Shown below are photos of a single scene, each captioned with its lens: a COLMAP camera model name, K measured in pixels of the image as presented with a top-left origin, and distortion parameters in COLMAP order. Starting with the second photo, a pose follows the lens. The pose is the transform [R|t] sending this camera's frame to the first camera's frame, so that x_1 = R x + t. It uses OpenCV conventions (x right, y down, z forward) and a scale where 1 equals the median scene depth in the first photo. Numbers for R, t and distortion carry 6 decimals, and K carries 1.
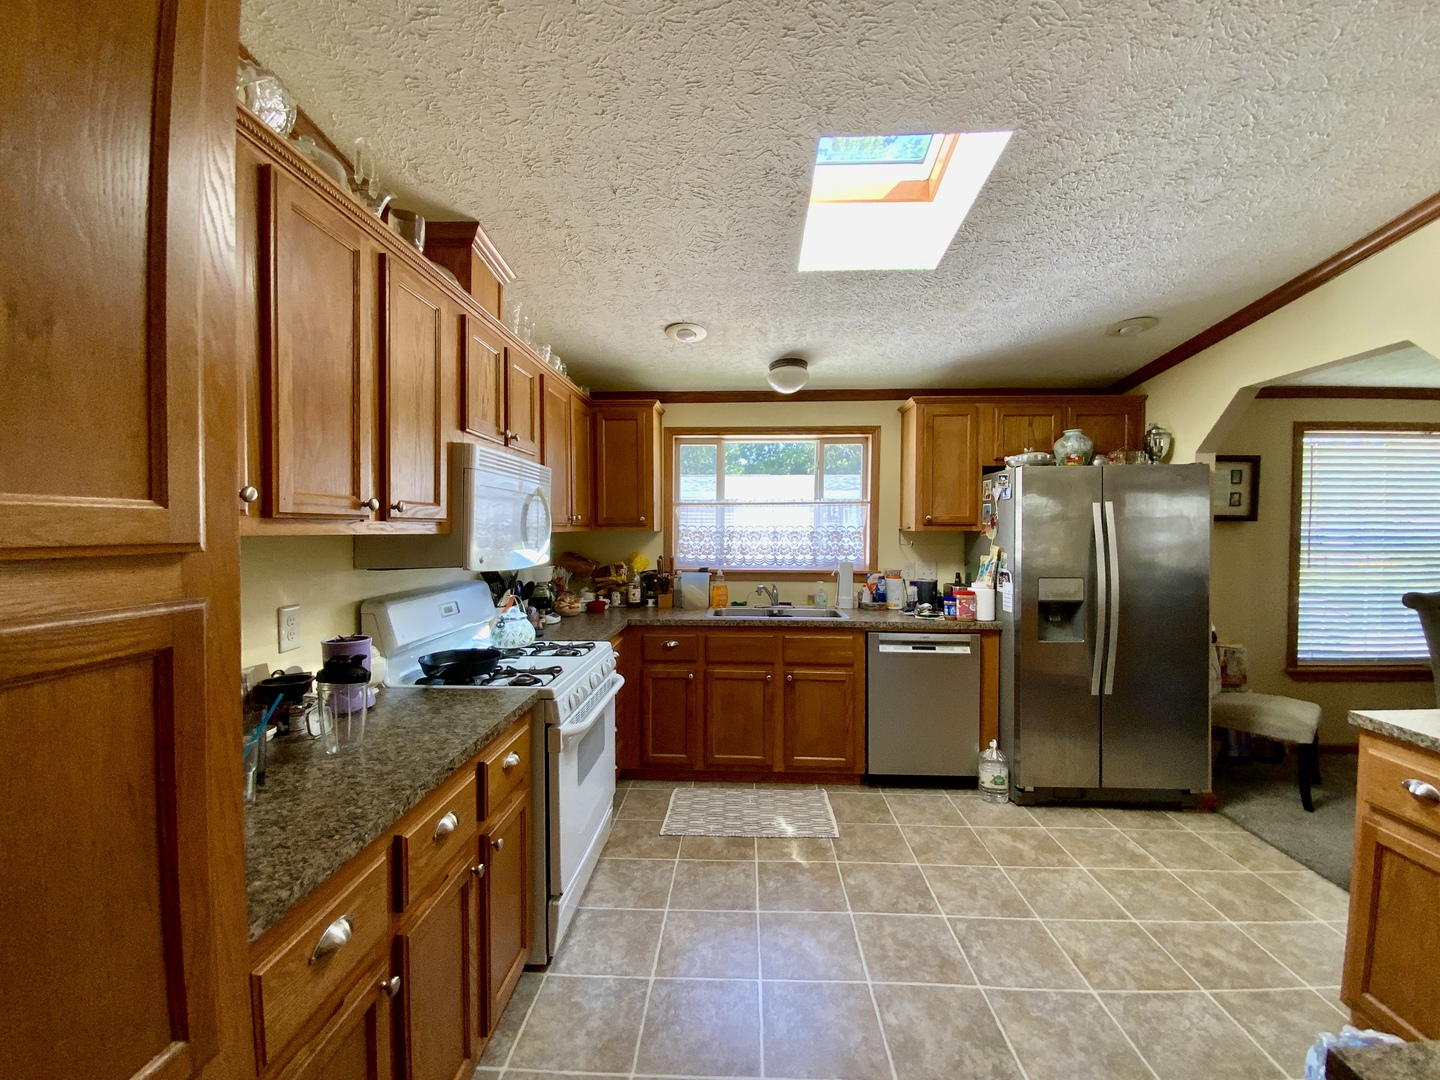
lens RADIAL K [[576.7, 0, 713.6], [0, 576.7, 536.8], [0, 0, 1]] dist [0.001144, -0.000034]
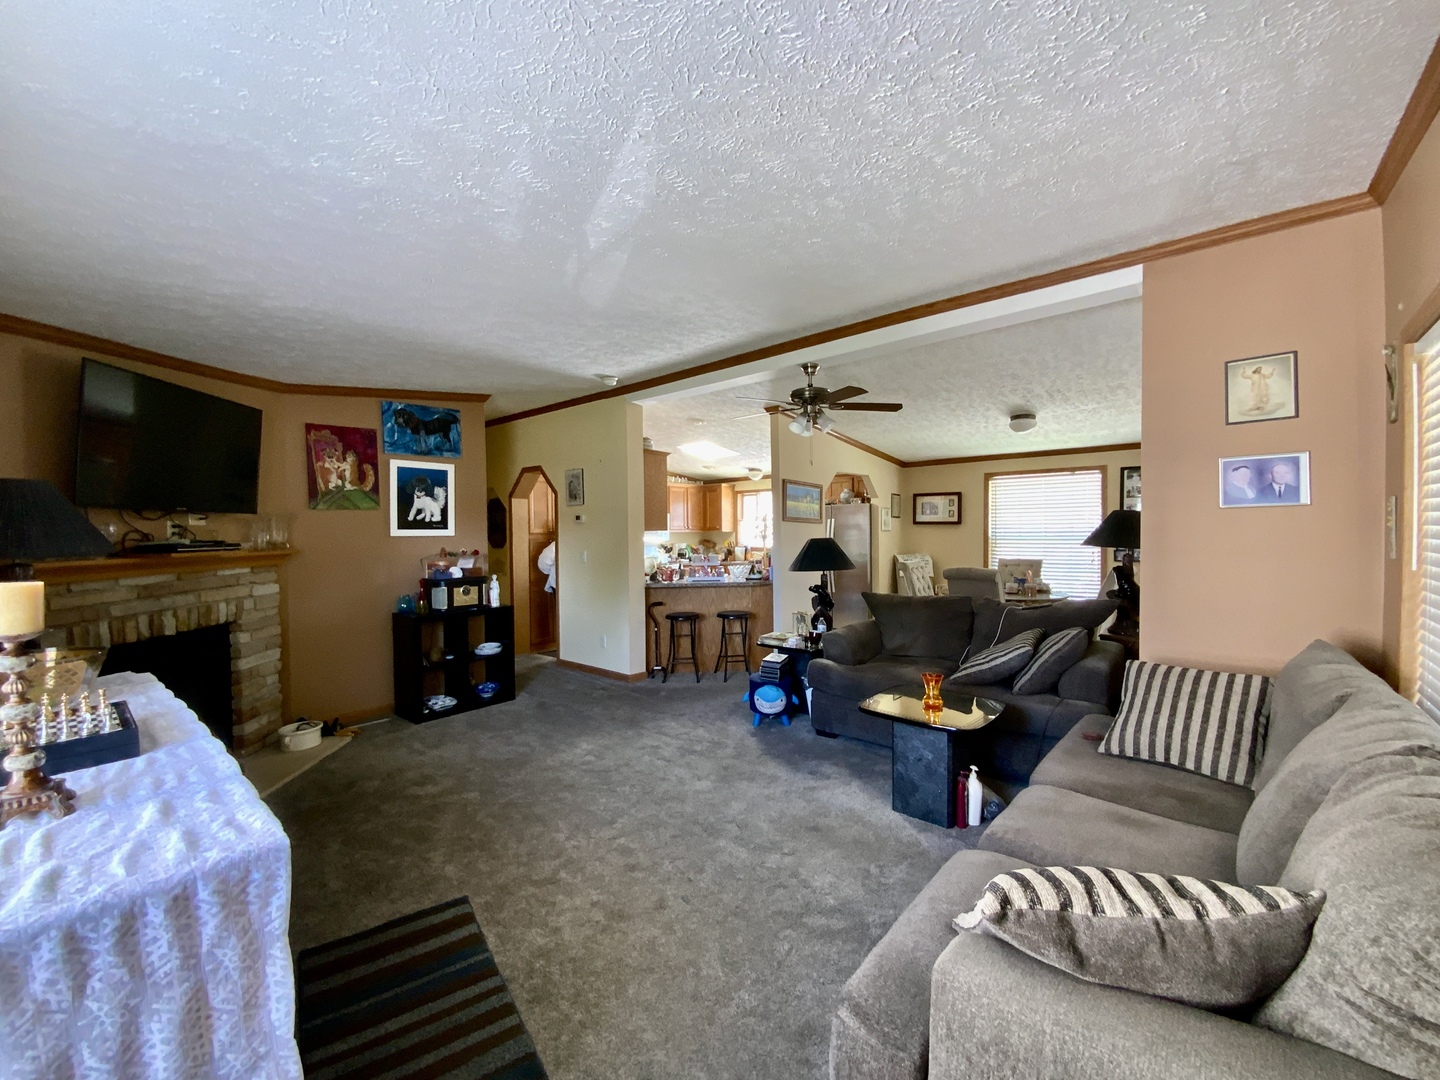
lens RADIAL K [[576.7, 0, 713.6], [0, 576.7, 536.8], [0, 0, 1]] dist [0.001144, -0.000034]
pose [[0.777117, -0.003230, -0.629348, 1.607015], [0.001199, 0.999993, -0.003652, 0.025398], [0.629355, 0.002084, 0.777115, -1.172566]]
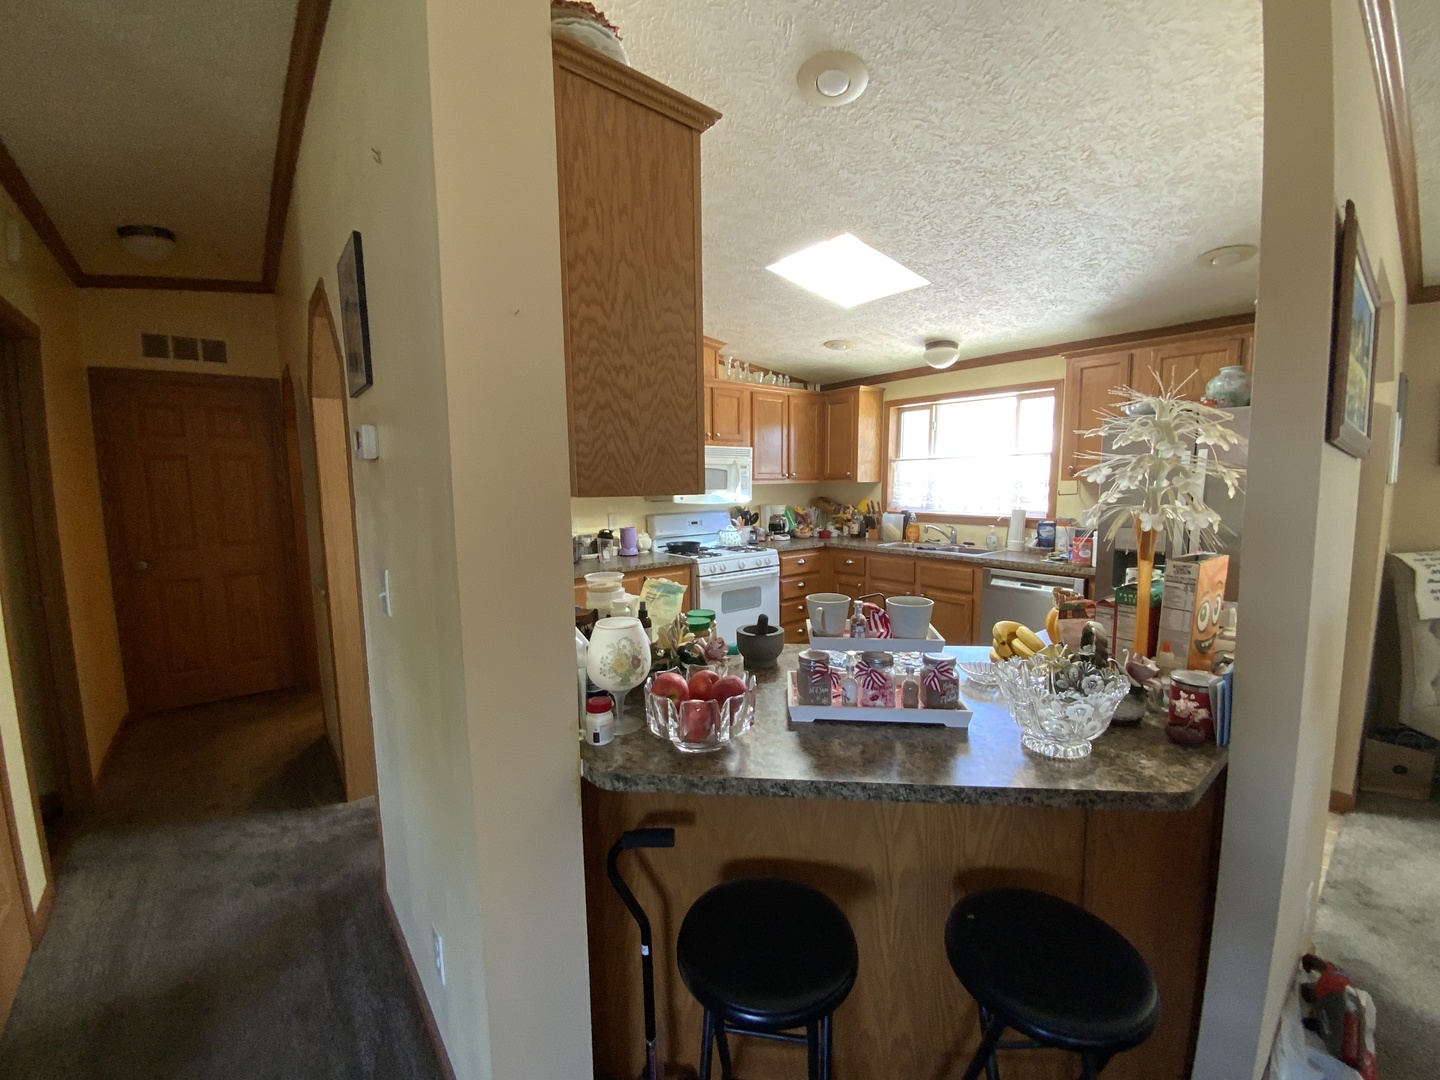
lens RADIAL K [[586.0, 0, 702.0], [0, 586.0, 539.4], [0, 0, 1]] dist [0.001096, -0.000056]
pose [[0.646751, 0.069040, -0.759570, 0.737754], [0.002624, 0.995687, 0.092736, -0.005025], [0.762697, -0.061970, 0.643780, -0.202791]]
